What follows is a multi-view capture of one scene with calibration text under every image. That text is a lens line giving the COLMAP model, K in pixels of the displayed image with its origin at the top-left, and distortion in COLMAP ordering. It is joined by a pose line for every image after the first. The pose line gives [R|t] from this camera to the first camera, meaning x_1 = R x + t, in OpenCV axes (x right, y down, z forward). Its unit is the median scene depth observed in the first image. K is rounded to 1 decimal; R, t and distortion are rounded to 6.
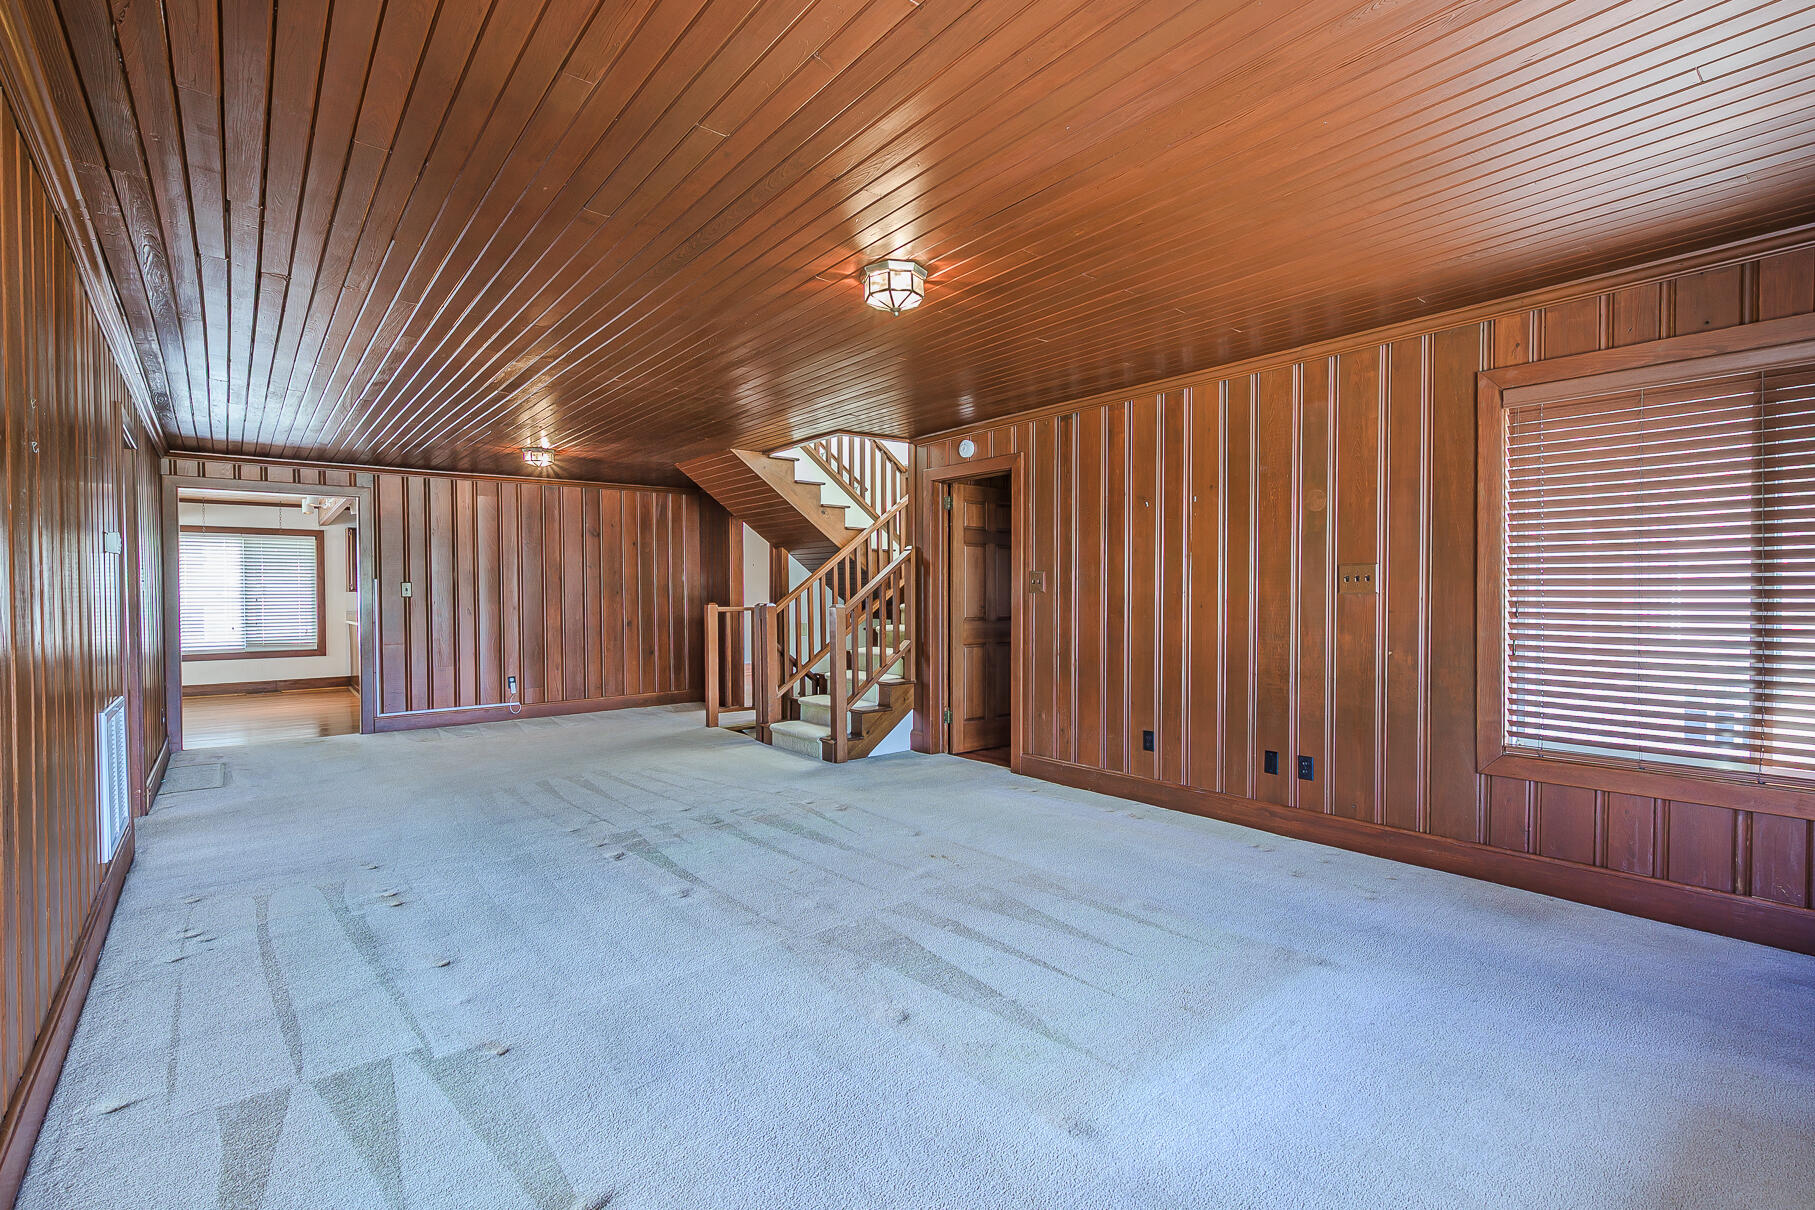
lens RADIAL K [[824.6, 0, 907.5], [0, 824.6, 605.0], [0, 0, 1]] dist [0.002647, 0.000252]
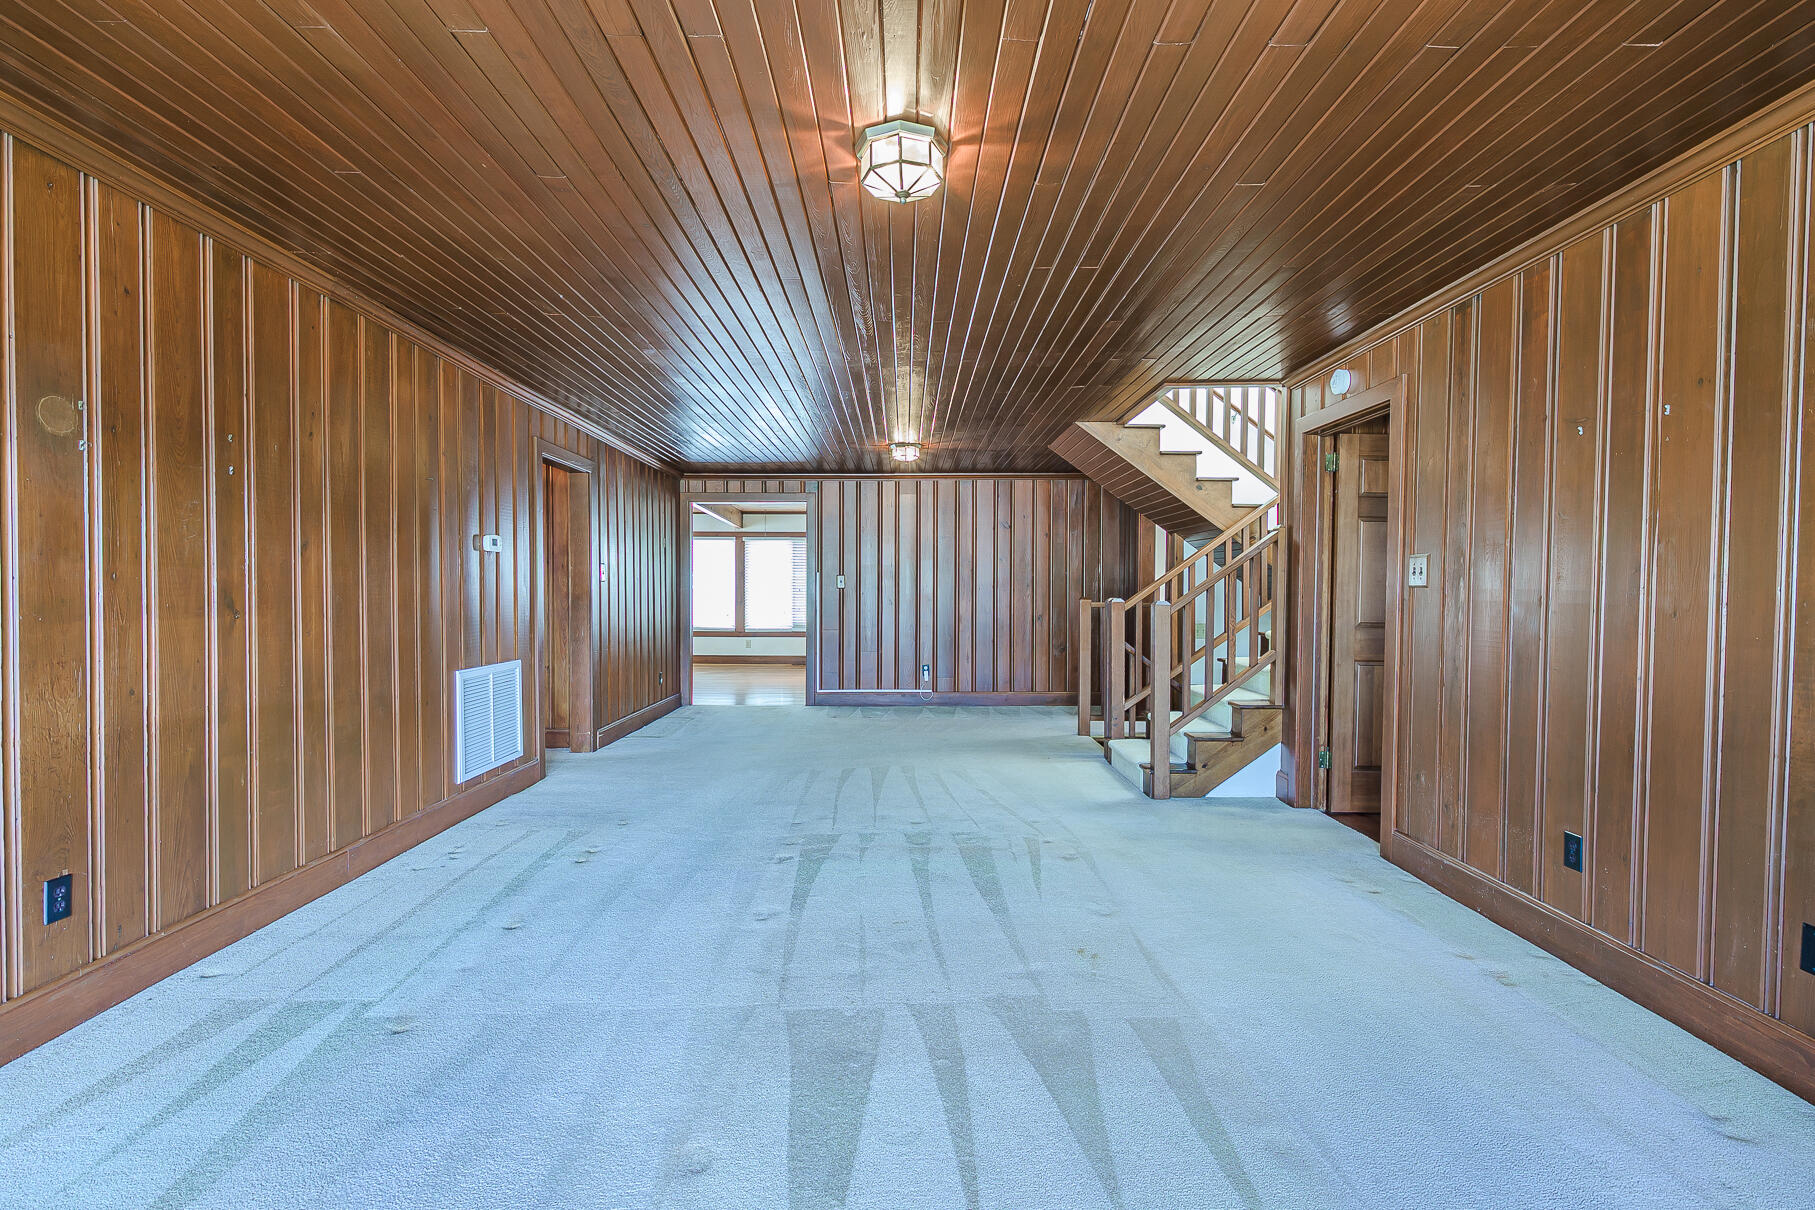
lens RADIAL K [[837.2, 0, 907.5], [0, 837.2, 605.0], [0, 0, 1]] dist [0.016037, -0.012010]
pose [[0.780638, 0.020281, -0.624655, 0.259634], [-0.016652, 0.999793, 0.011651, -0.002331], [0.624762, 0.001306, 0.780814, 0.237698]]
